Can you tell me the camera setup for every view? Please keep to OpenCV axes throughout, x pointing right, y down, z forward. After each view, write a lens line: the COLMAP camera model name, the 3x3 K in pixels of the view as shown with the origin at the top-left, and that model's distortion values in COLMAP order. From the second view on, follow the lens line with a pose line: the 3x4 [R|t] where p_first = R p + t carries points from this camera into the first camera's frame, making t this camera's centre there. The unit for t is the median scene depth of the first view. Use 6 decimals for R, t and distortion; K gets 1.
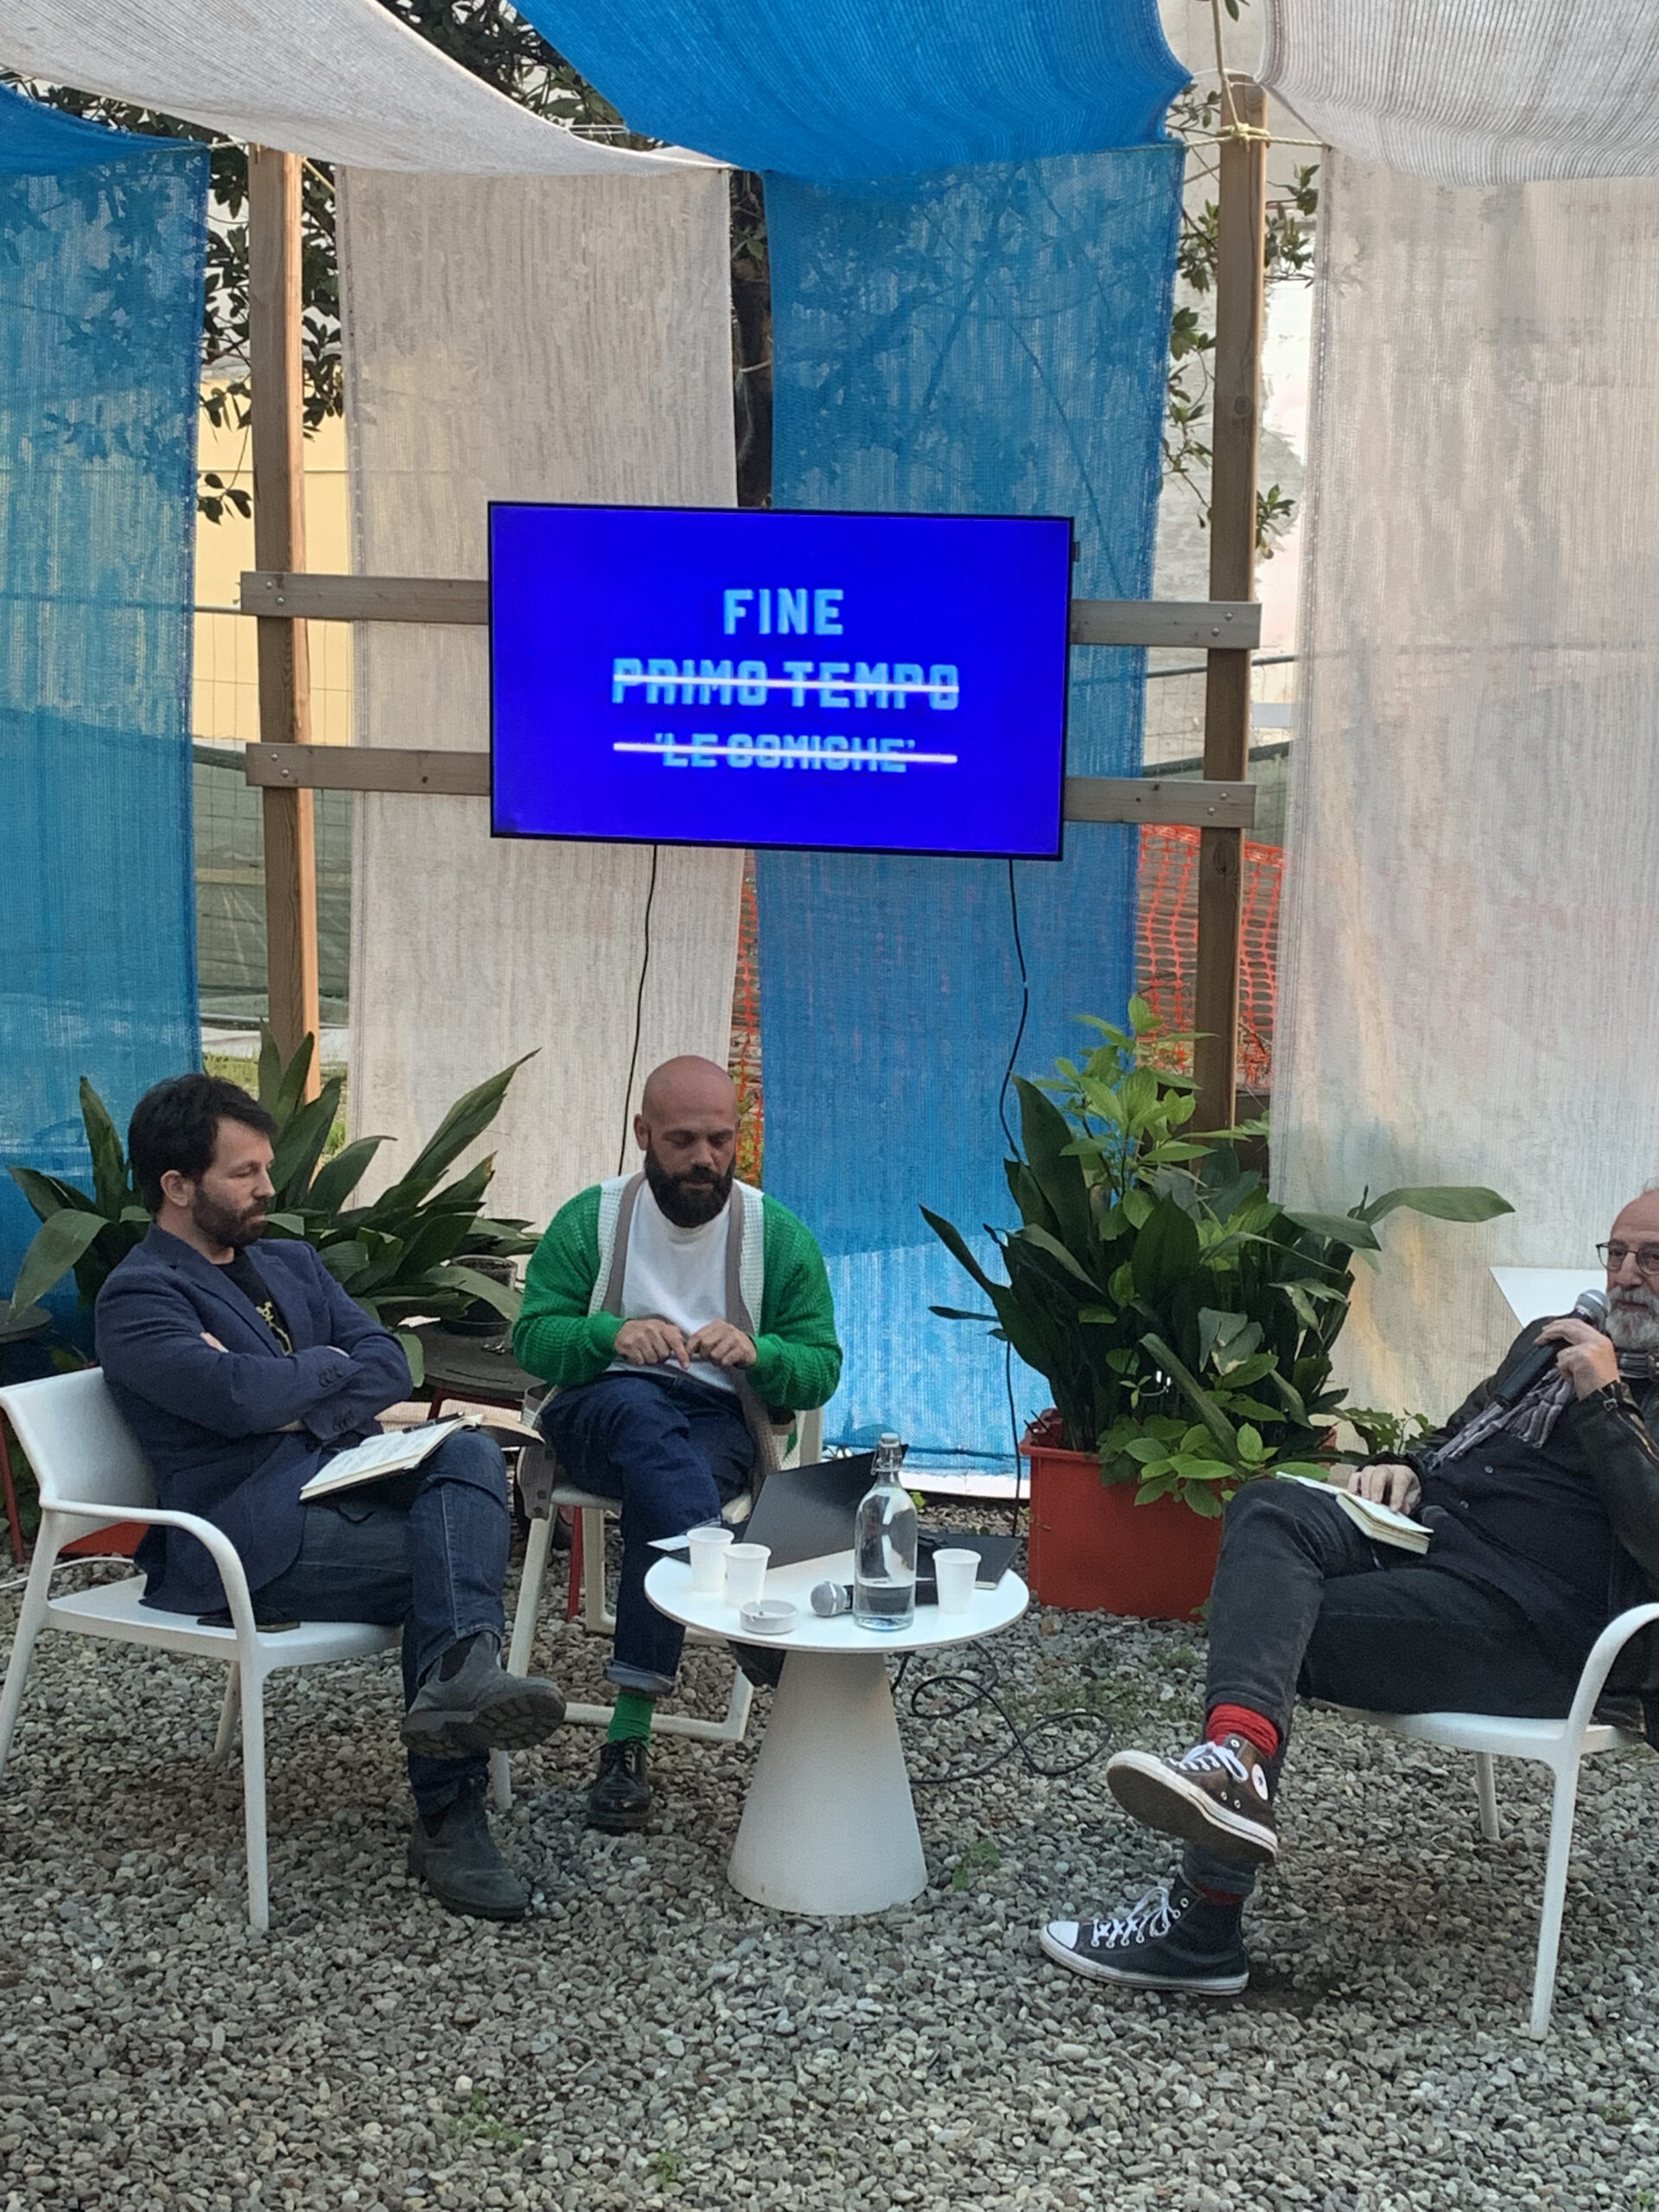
lens RADIAL K [[3284.2, 0, 840.1], [0, 3284.2, 1104.8], [0, 0, 1]] dist [0.046735, 0.000000]
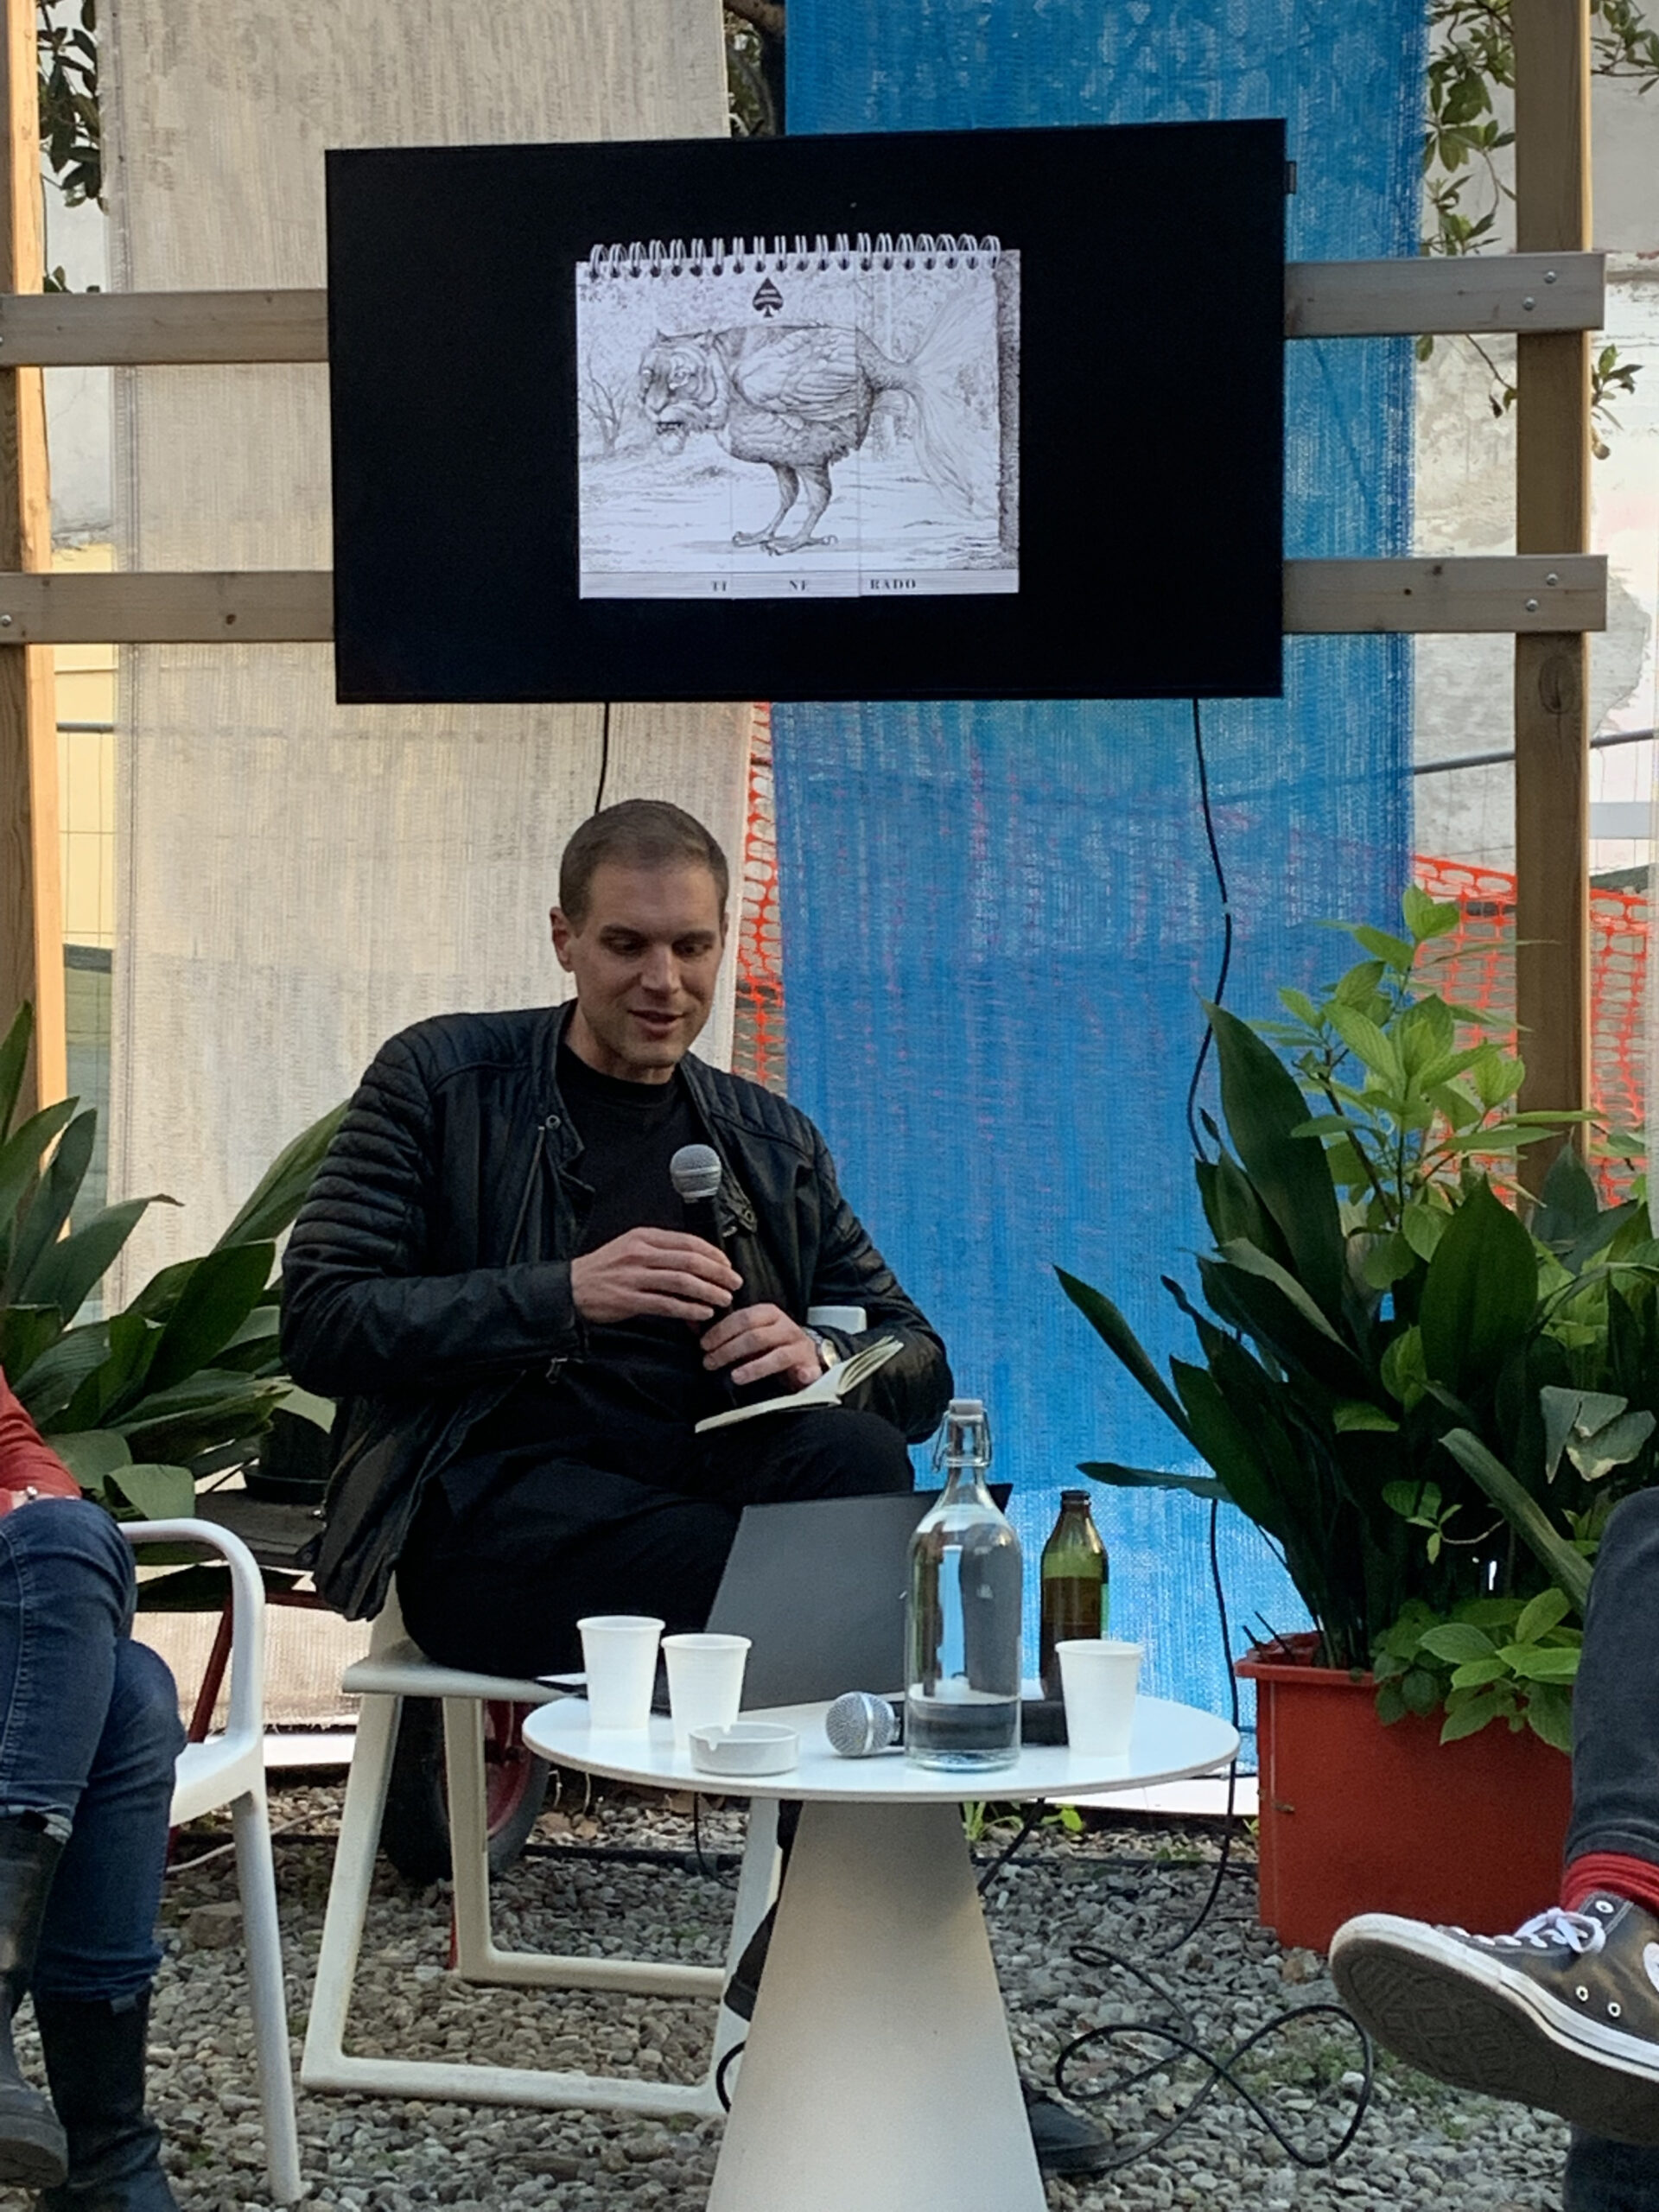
lens RADIAL K [[4546.7, 0, 819.5], [0, 4546.7, 1107.2], [0, 0, 1]] dist [0.071404, 0.000000]
pose [[0.998914, -0.021841, -0.041146, 0.016250], [0.016480, 0.991843, -0.126393, 0.104232], [0.043571, 0.125578, 0.991127, 0.188607]]
